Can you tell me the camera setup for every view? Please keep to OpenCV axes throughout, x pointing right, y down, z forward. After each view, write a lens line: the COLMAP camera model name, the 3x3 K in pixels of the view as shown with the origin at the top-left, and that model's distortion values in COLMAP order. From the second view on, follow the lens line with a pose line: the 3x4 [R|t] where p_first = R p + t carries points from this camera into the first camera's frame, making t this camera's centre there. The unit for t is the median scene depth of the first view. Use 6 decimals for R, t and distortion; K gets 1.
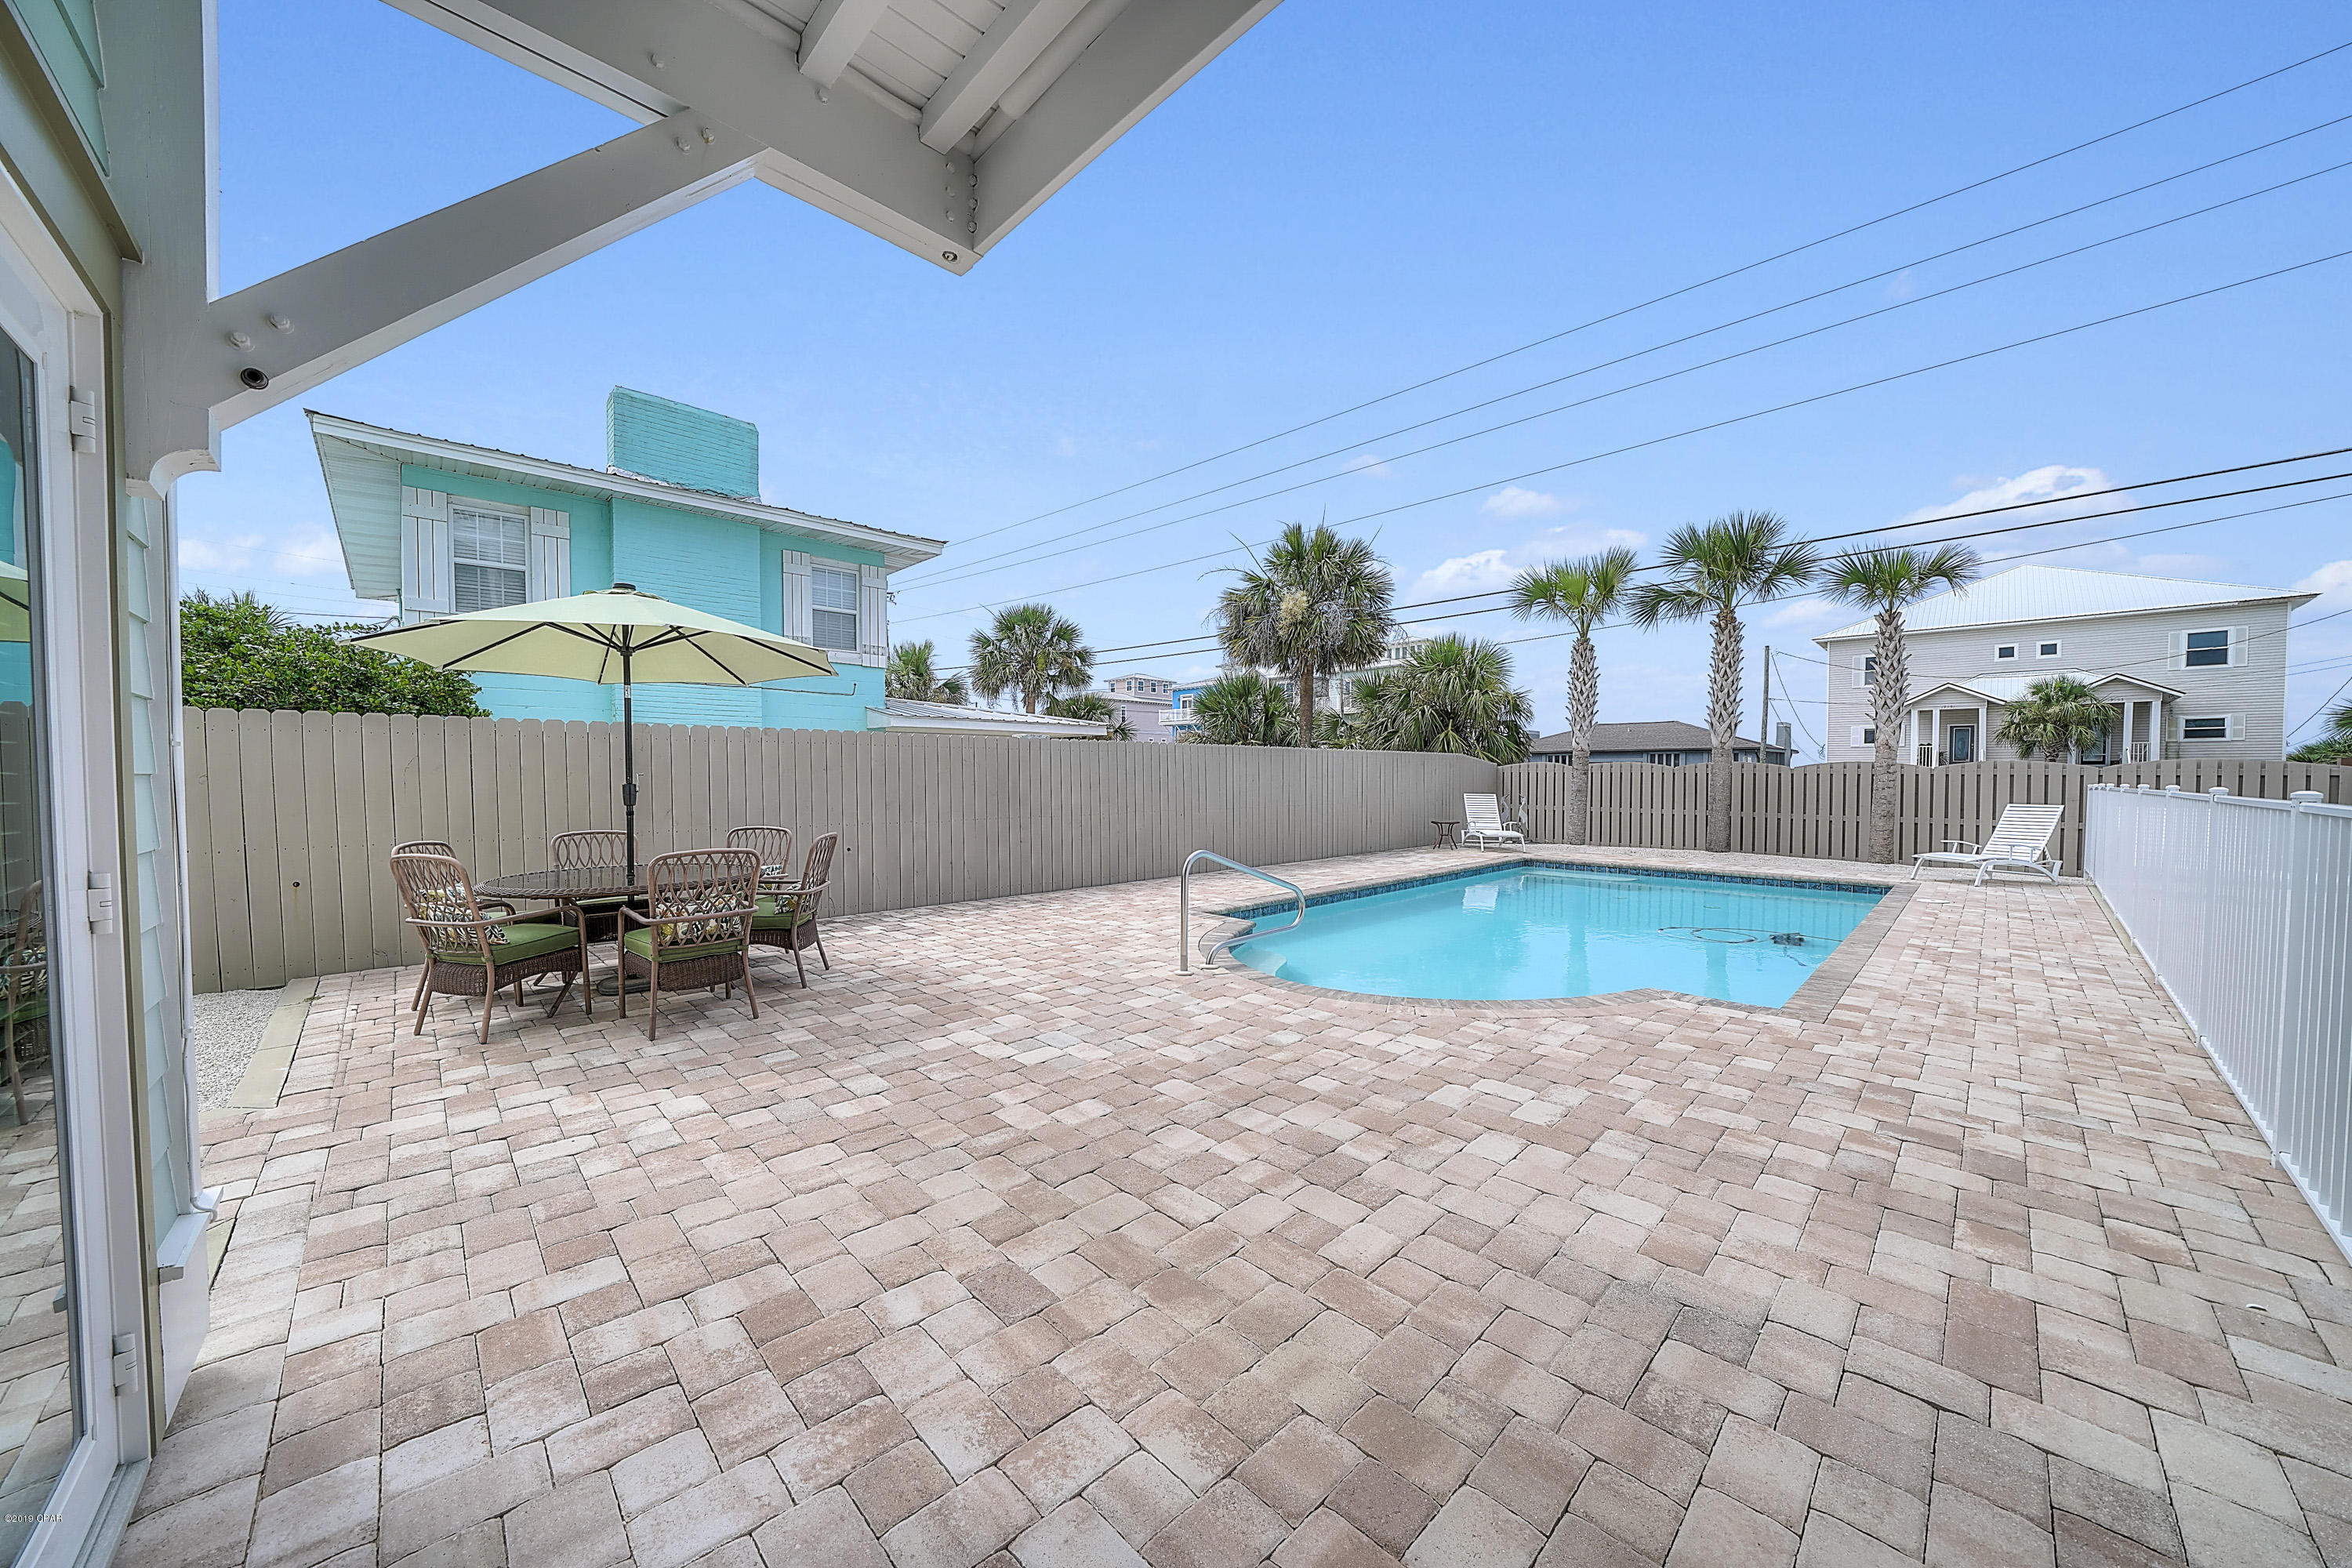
lens RADIAL K [[813.9, 0, 1159.9], [0, 813.9, 798.2], [0, 0, 1]] dist [-0.028120, 0.003557]
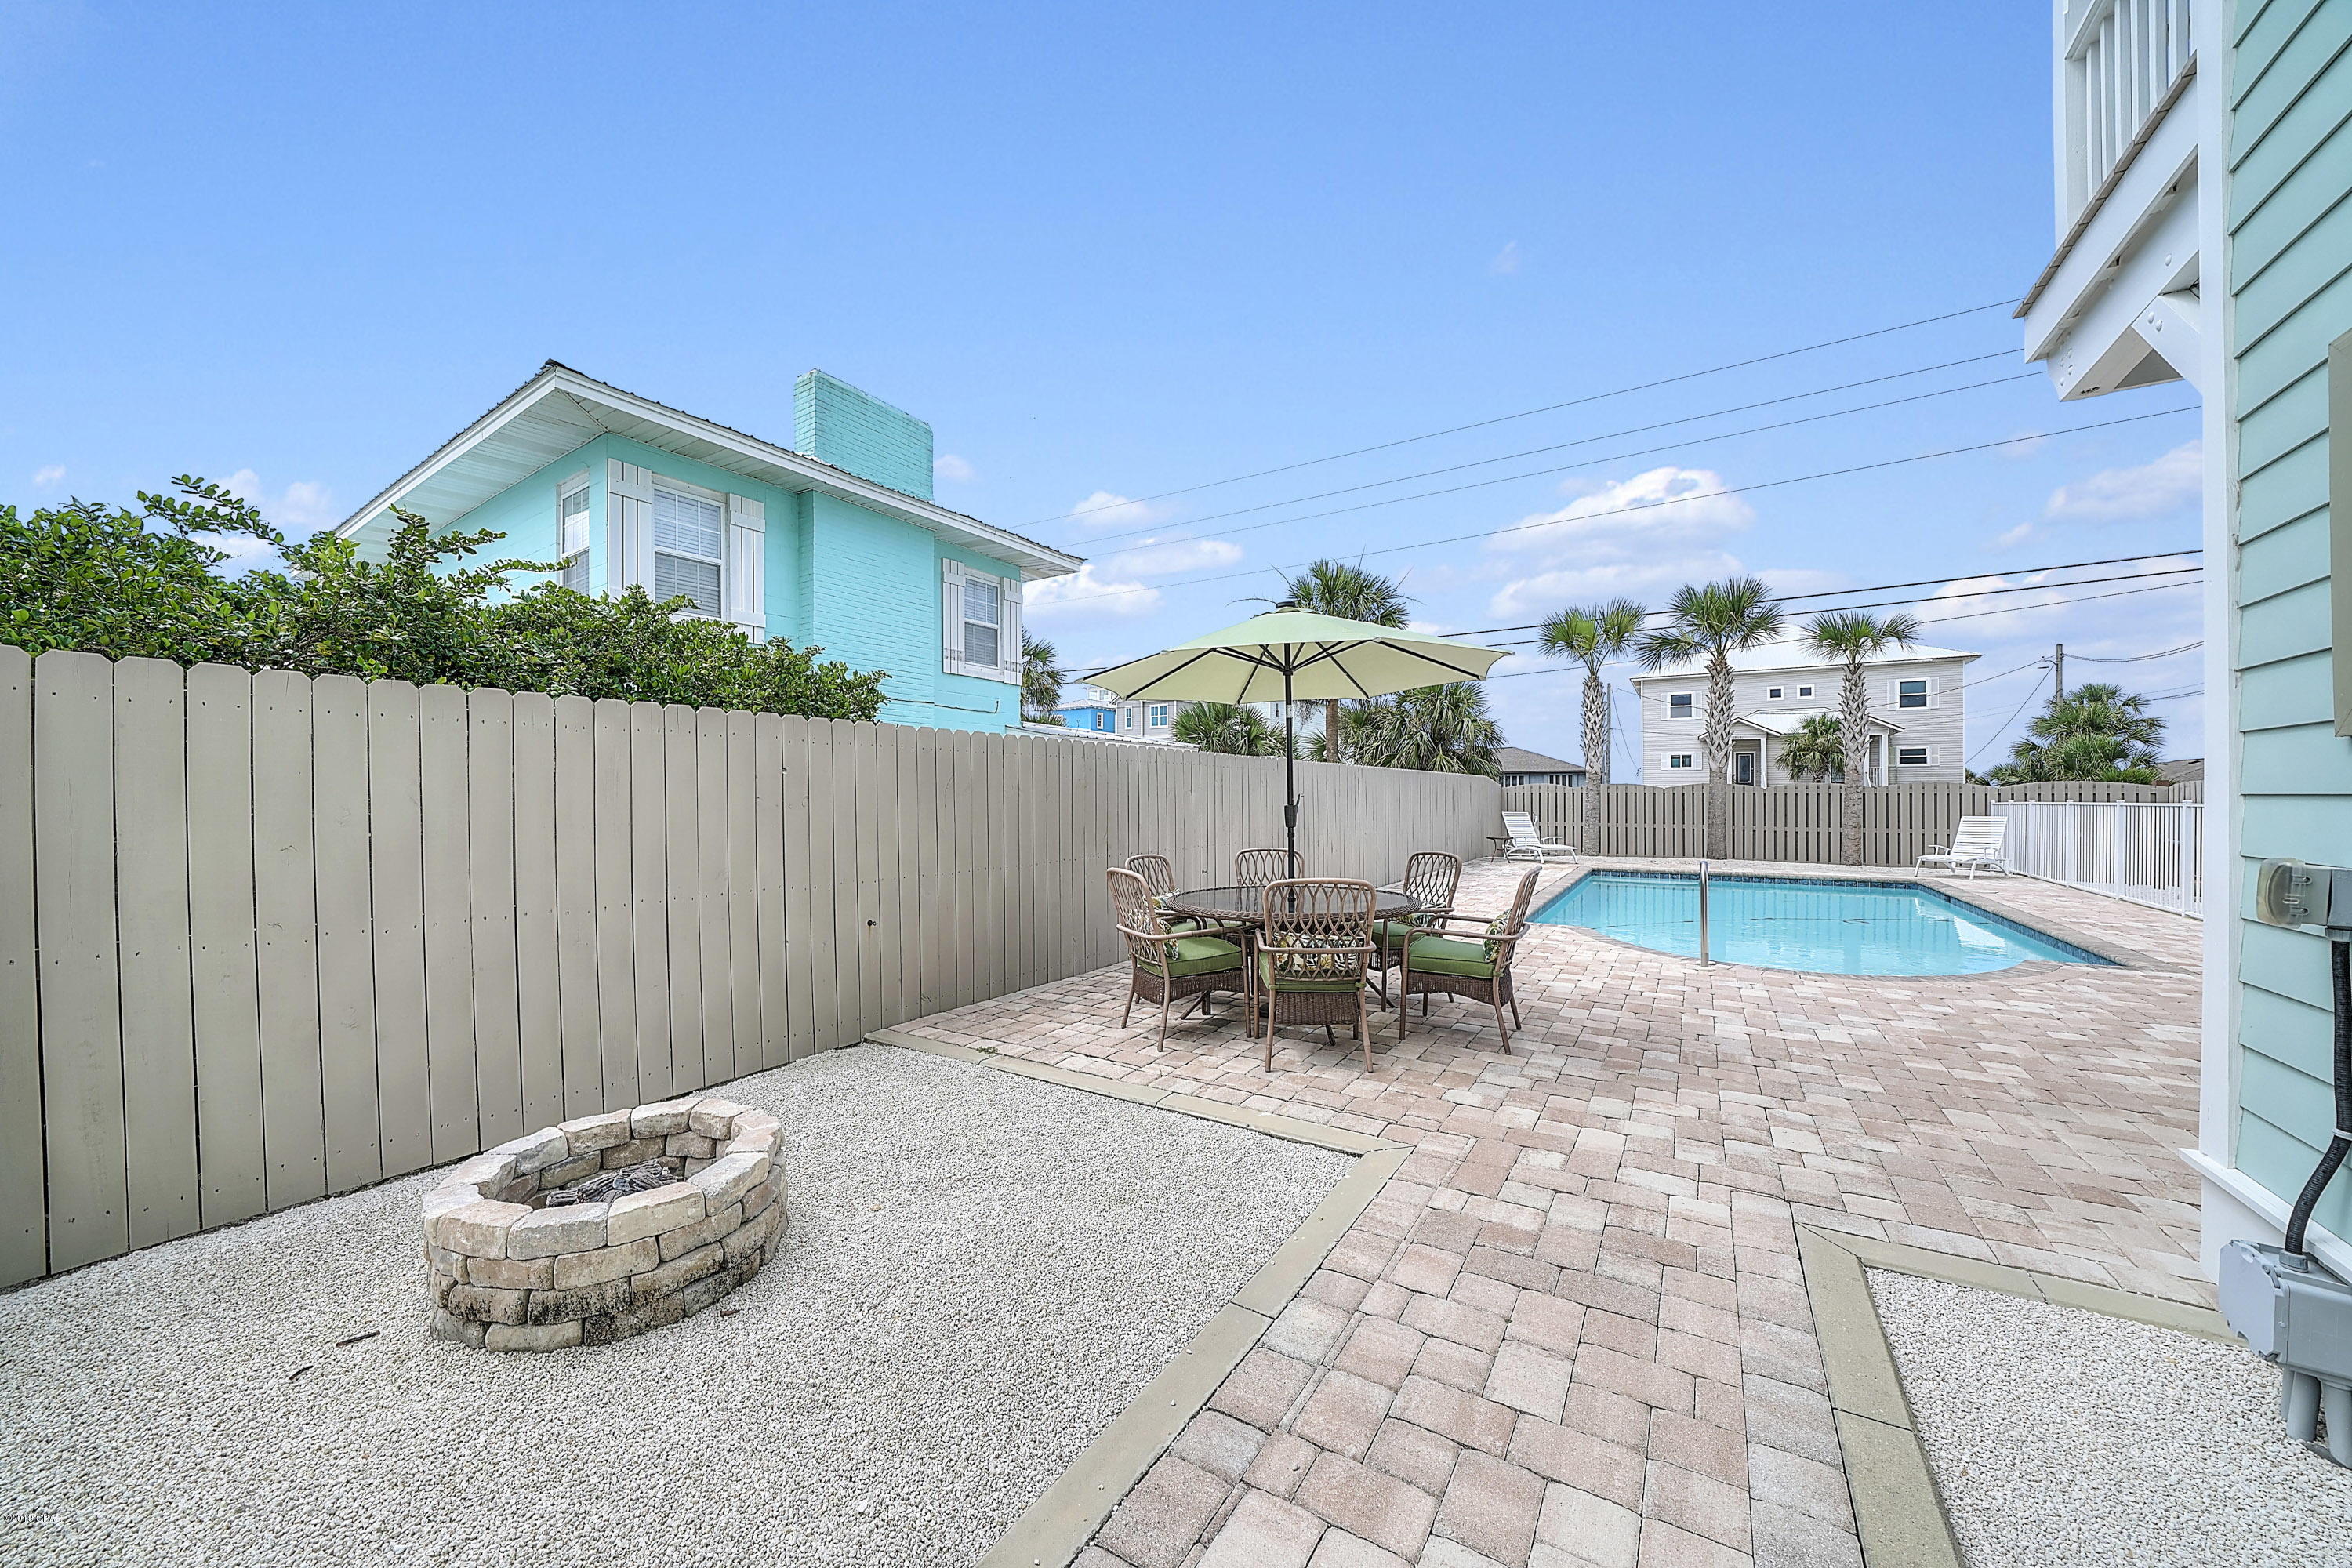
lens RADIAL K [[813.9, 0, 1159.9], [0, 813.9, 798.2], [0, 0, 1]] dist [-0.028120, 0.003557]
pose [[0.975193, -0.003198, 0.221333, -0.392679], [0.008815, 0.999664, -0.024394, -0.001367], [-0.221181, 0.025739, 0.974893, 0.025750]]
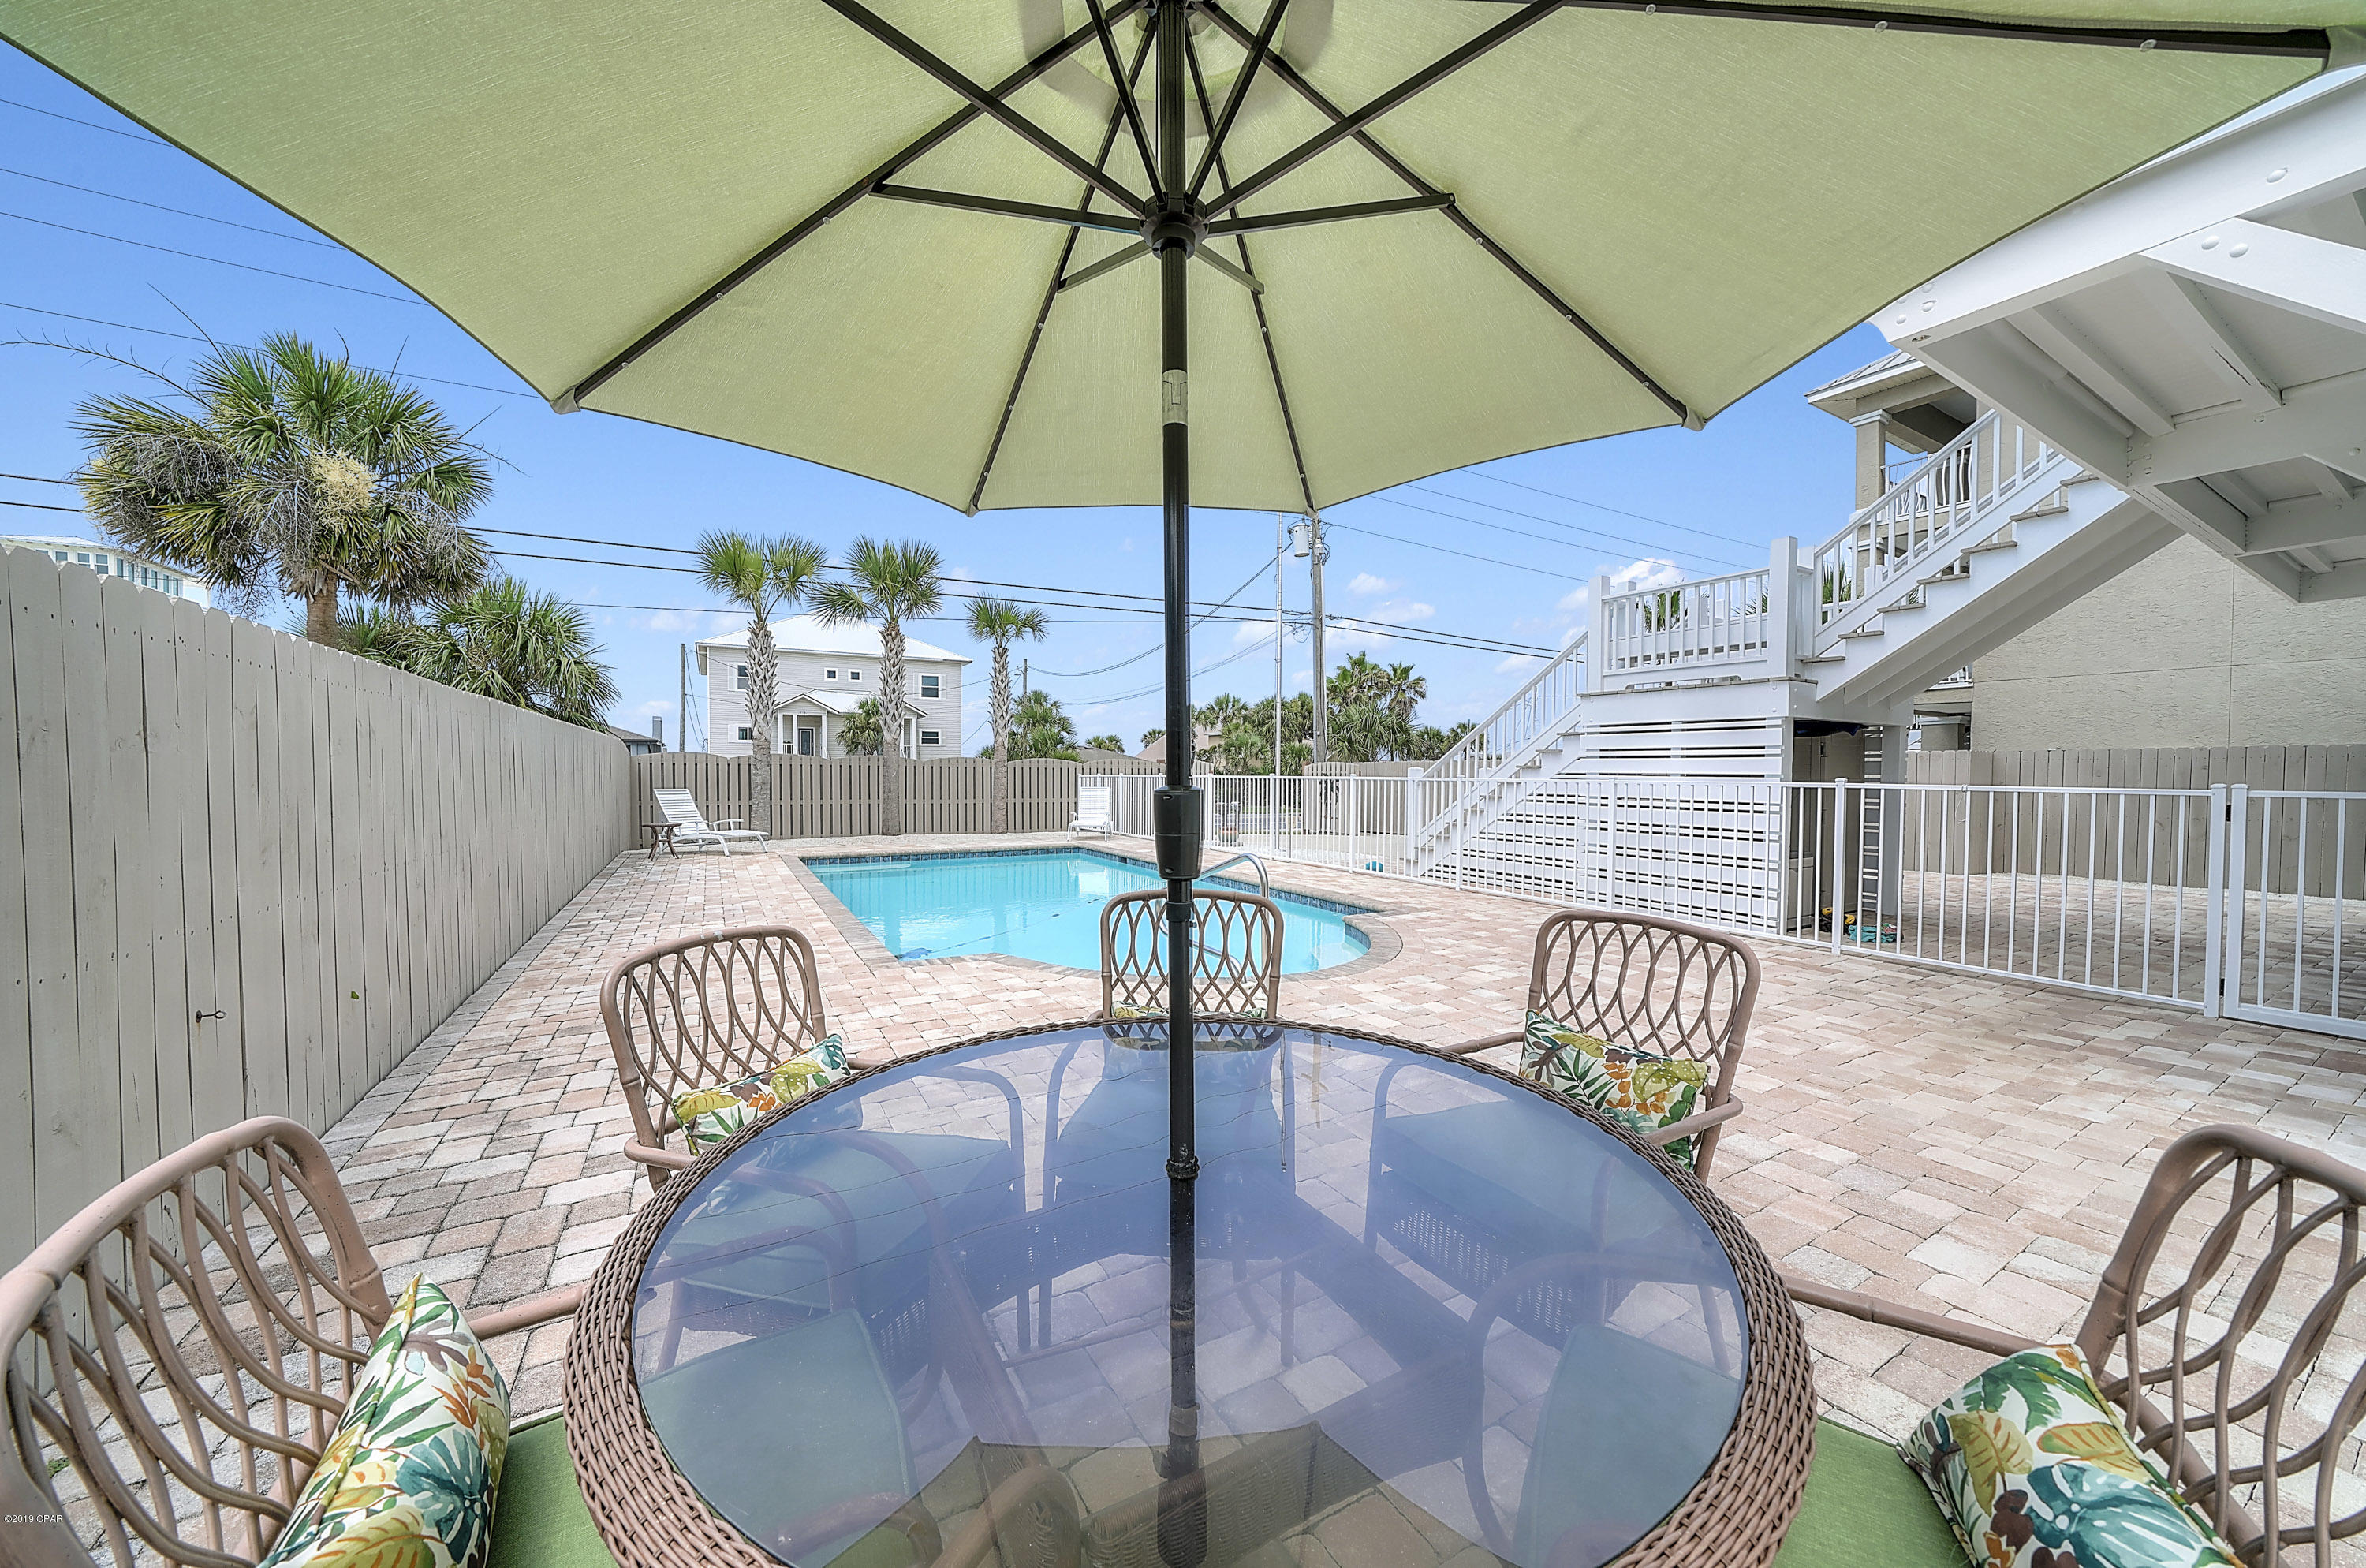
lens RADIAL K [[818.7, 0, 1166.8], [0, 818.7, 798.3], [0, 0, 1]] dist [-0.028120, 0.003557]
pose [[0.250540, -0.032508, 0.967560, -0.338012], [0.022381, 0.999363, 0.027781, -0.008881], [-0.967847, 0.014694, 0.251108, 0.358152]]
